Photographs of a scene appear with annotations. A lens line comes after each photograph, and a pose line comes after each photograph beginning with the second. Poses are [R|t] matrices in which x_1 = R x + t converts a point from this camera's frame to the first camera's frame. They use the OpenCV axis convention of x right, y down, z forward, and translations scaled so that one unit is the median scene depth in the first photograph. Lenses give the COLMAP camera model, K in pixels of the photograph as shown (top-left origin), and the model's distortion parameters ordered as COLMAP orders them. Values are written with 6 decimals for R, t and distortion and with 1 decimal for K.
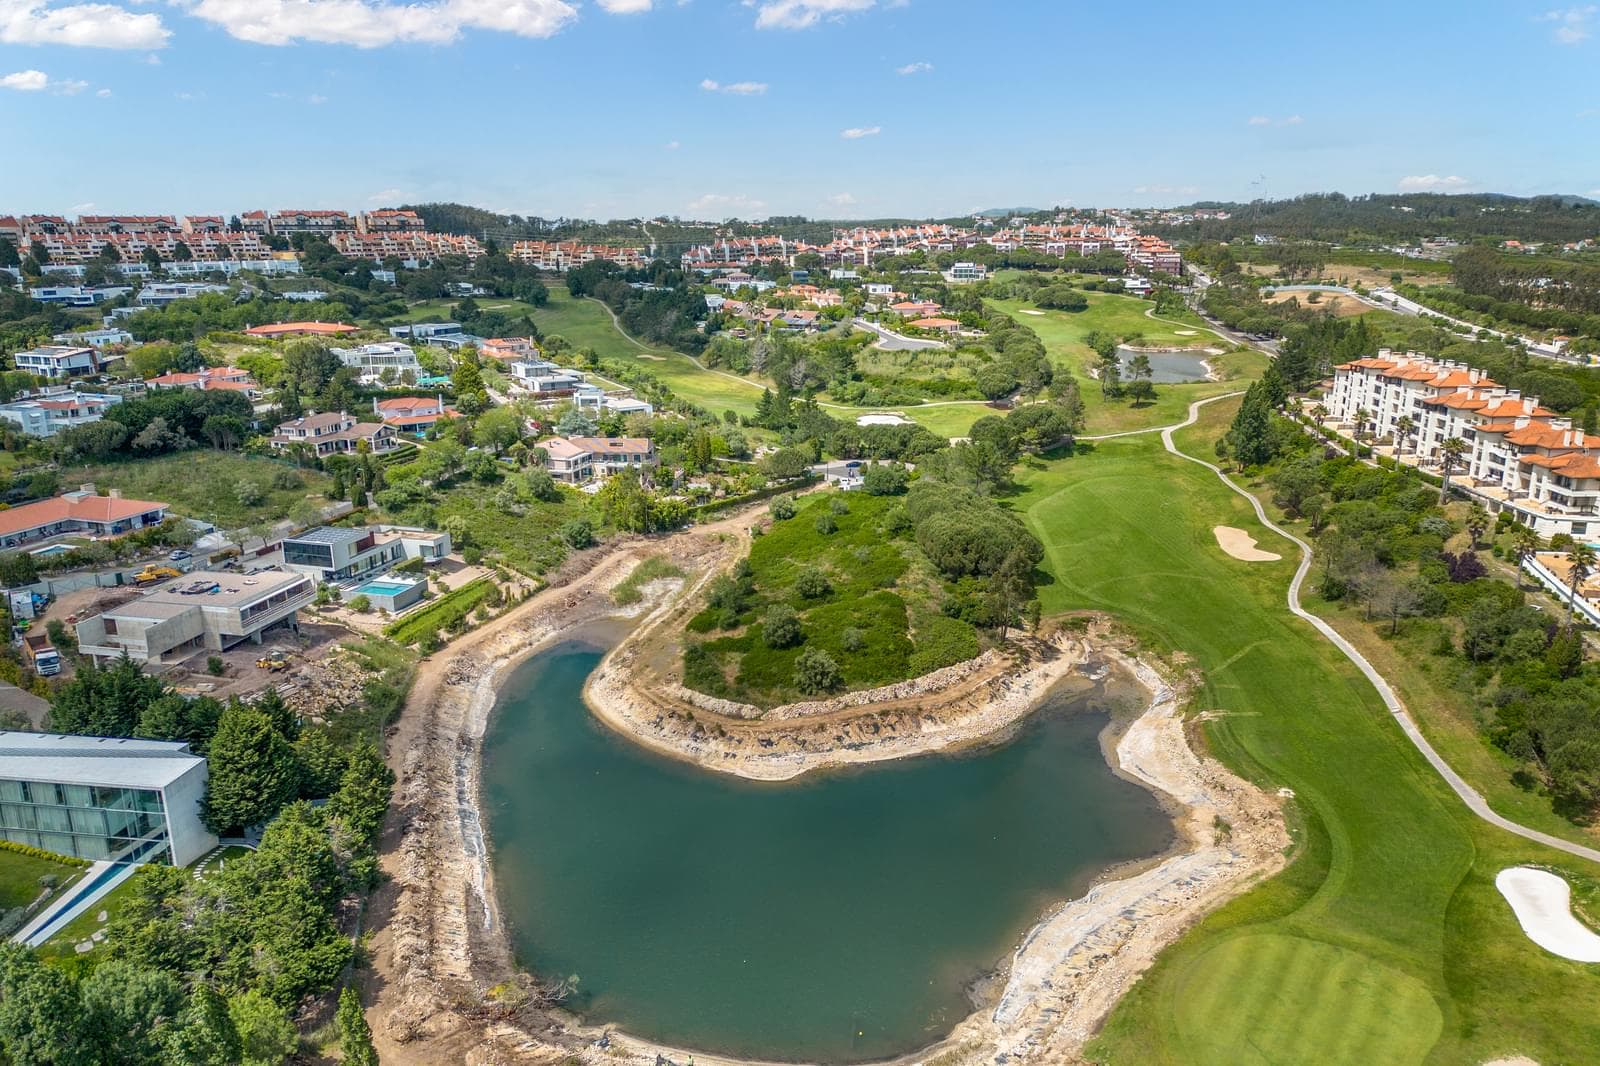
lens RADIAL K [[1127.5, 0, 800.3], [0, 1127.5, 508.9], [0, 0, 1]] dist [0.076853, -0.054135]
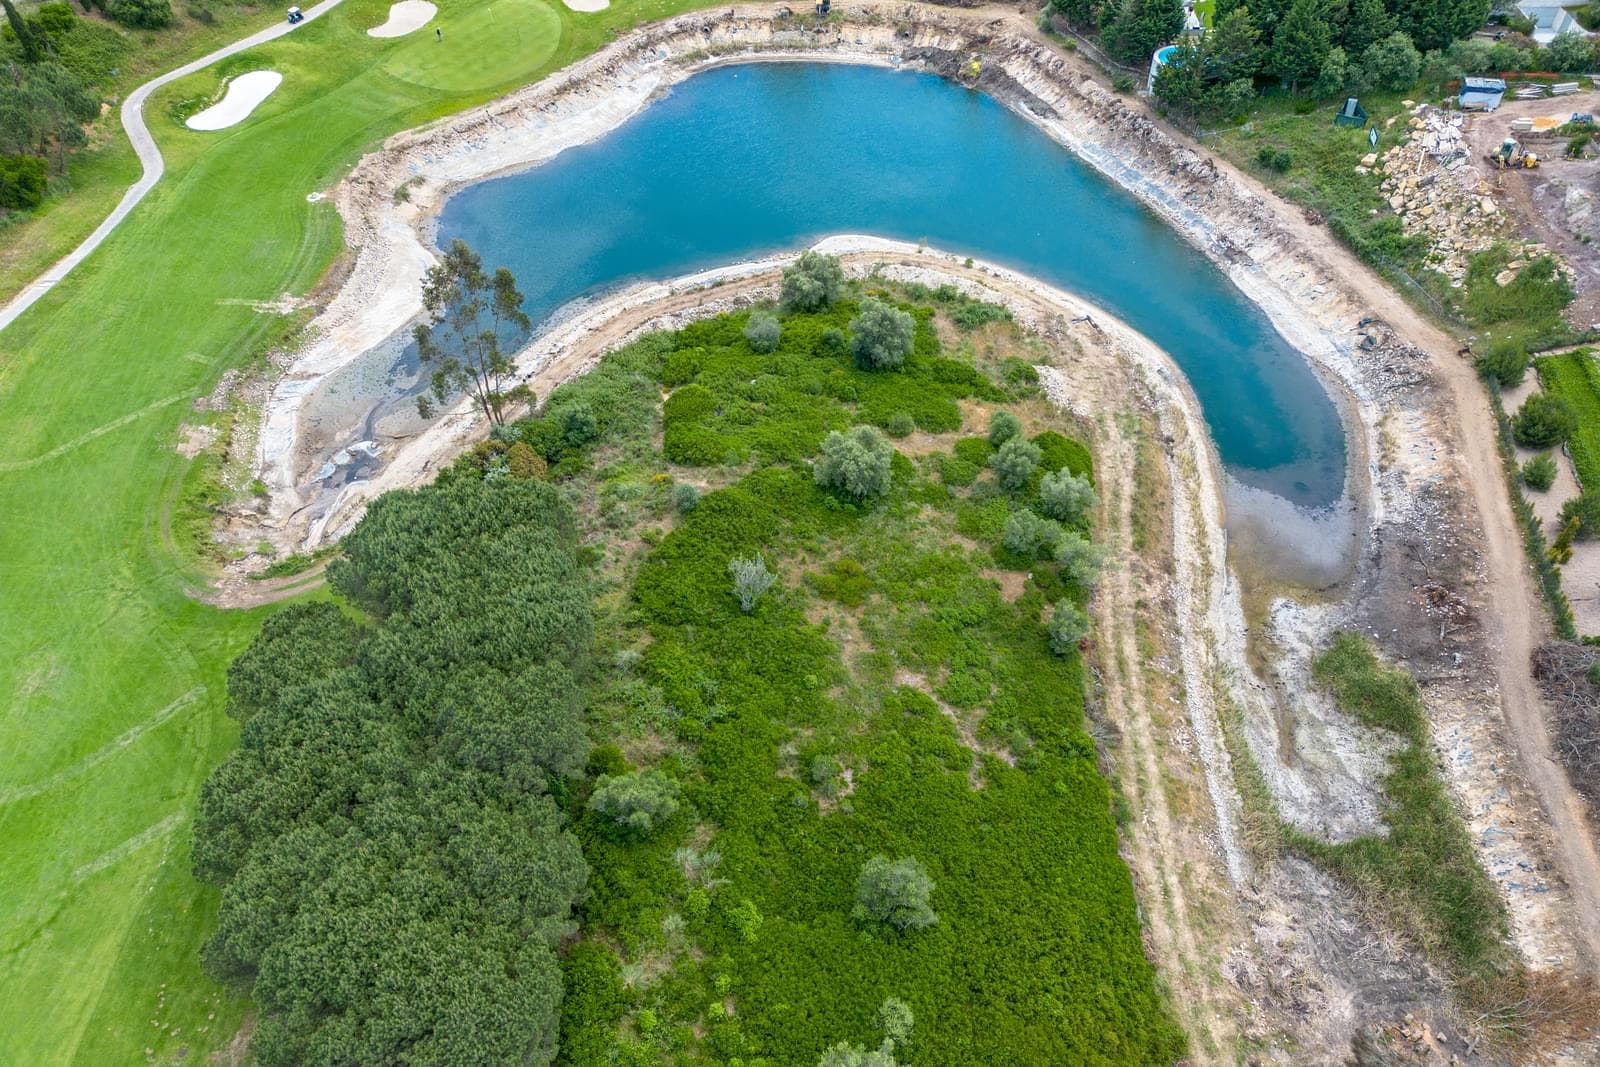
lens RADIAL K [[1128.3, 0, 801.2], [0, 1128.3, 567.8], [0, 0, 1]] dist [0.064264, -0.051369]
pose [[-0.994999, 0.082810, -0.055853, 0.060153], [-0.006768, 0.501993, 0.864845, -0.299388], [0.099655, 0.860898, -0.498922, 1.214458]]
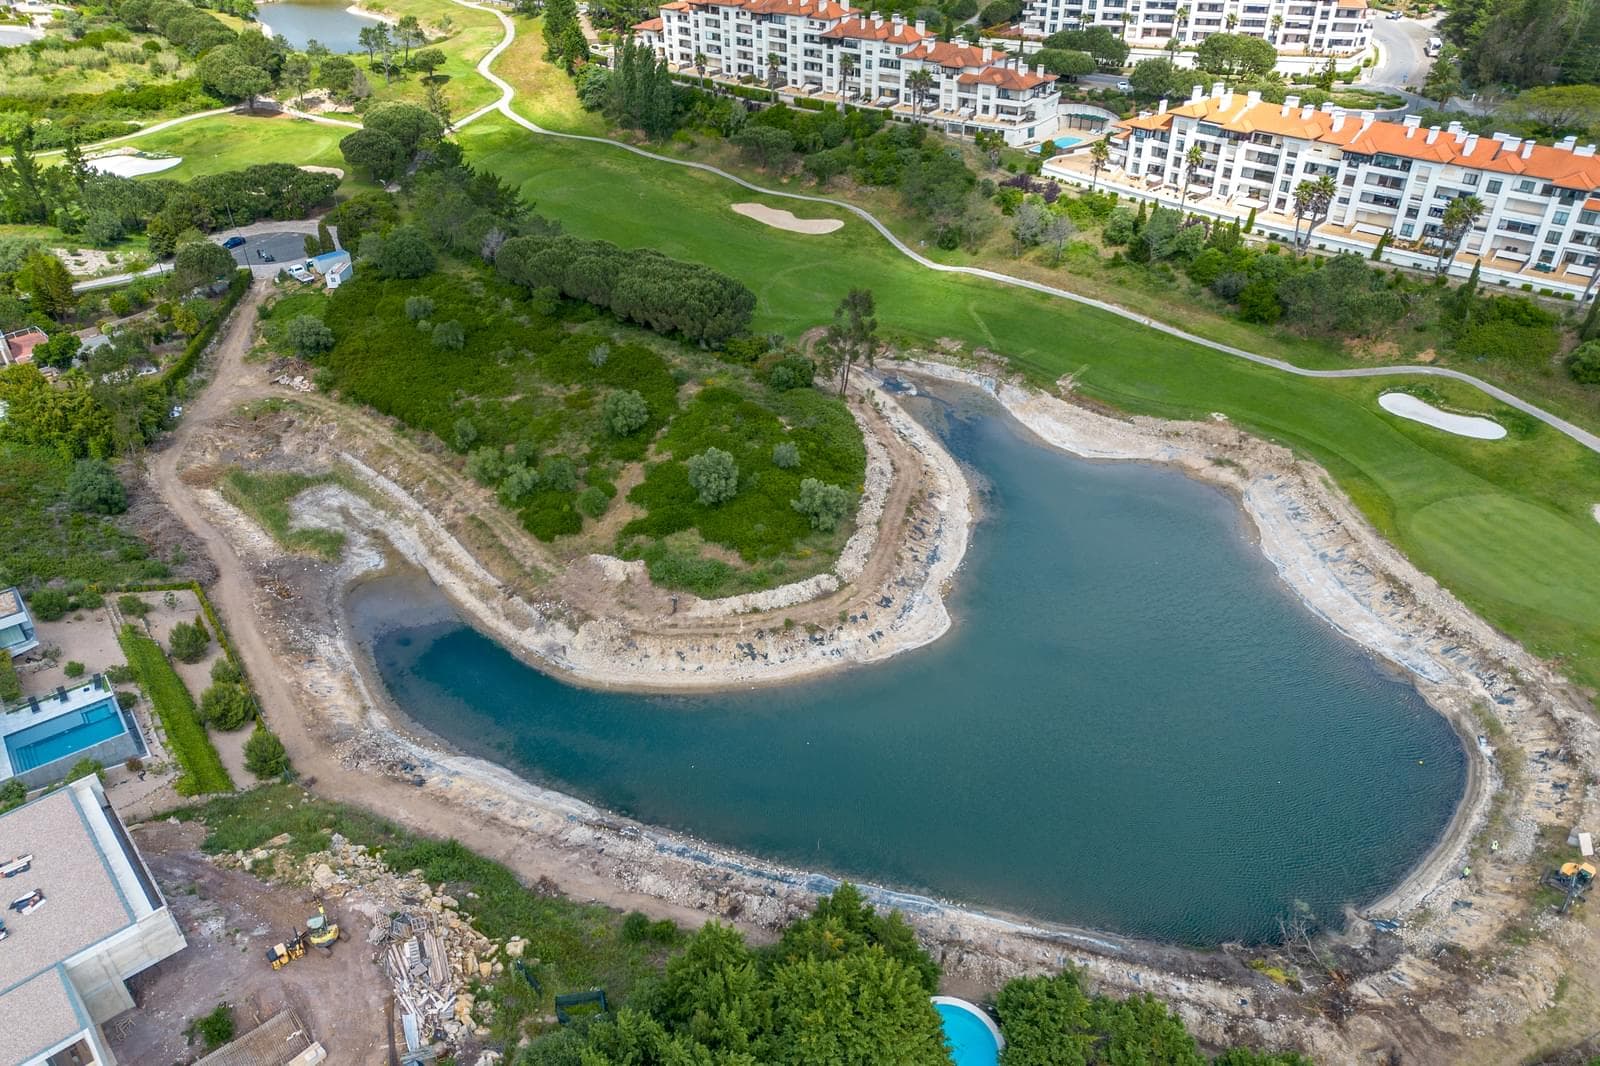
lens RADIAL K [[1128.7, 0, 802.3], [0, 1128.7, 535.1], [0, 0, 1]] dist [0.068422, -0.054949]
pose [[0.574543, -0.448486, 0.684661, -0.464447], [0.203125, 0.888470, 0.411536, -0.146393], [-0.792869, -0.097374, 0.601563, 0.416324]]
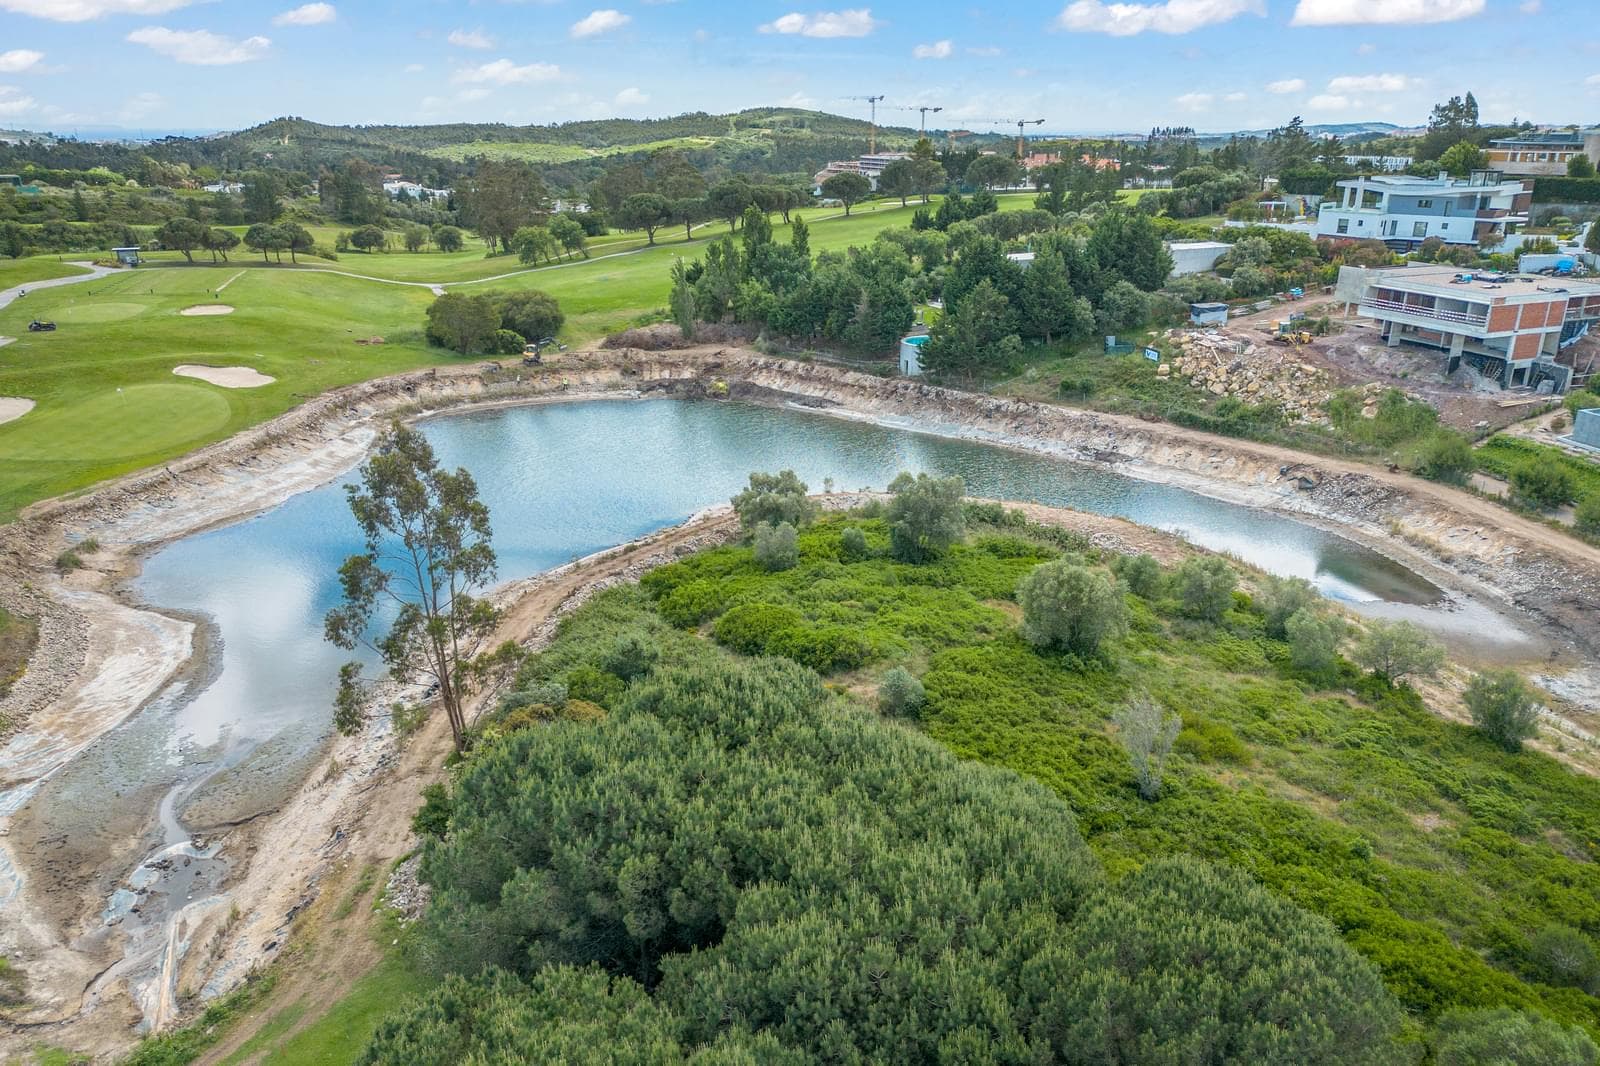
lens RADIAL K [[1128.7, 0, 802.3], [0, 1128.7, 535.1], [0, 0, 1]] dist [0.068422, -0.054949]
pose [[-0.838088, 0.196641, -0.508863, 0.227643], [-0.124931, 0.838807, 0.529901, -0.109807], [0.531038, 0.507676, -0.678427, 1.122226]]
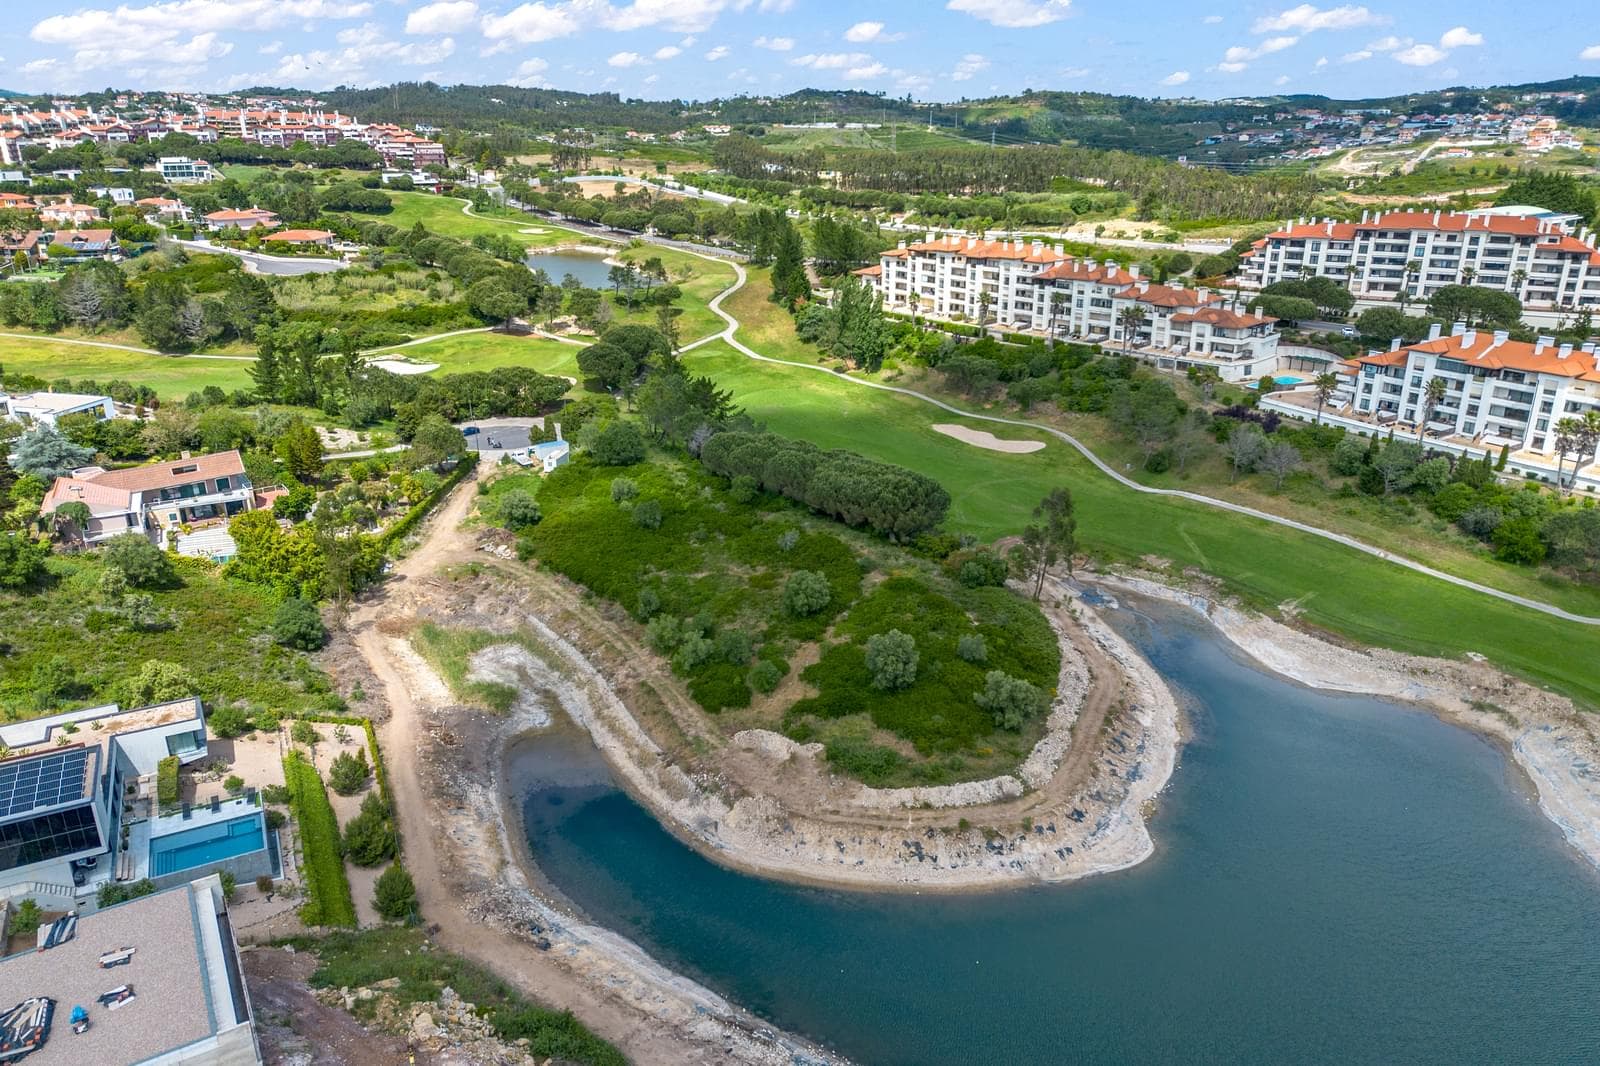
lens RADIAL K [[1128.7, 0, 802.3], [0, 1128.7, 535.1], [0, 0, 1]] dist [0.068422, -0.054949]
pose [[0.713036, -0.242166, 0.657979, -0.453301], [0.170651, 0.970179, 0.172139, -0.096614], [-0.680043, -0.010456, 0.733098, 0.438560]]
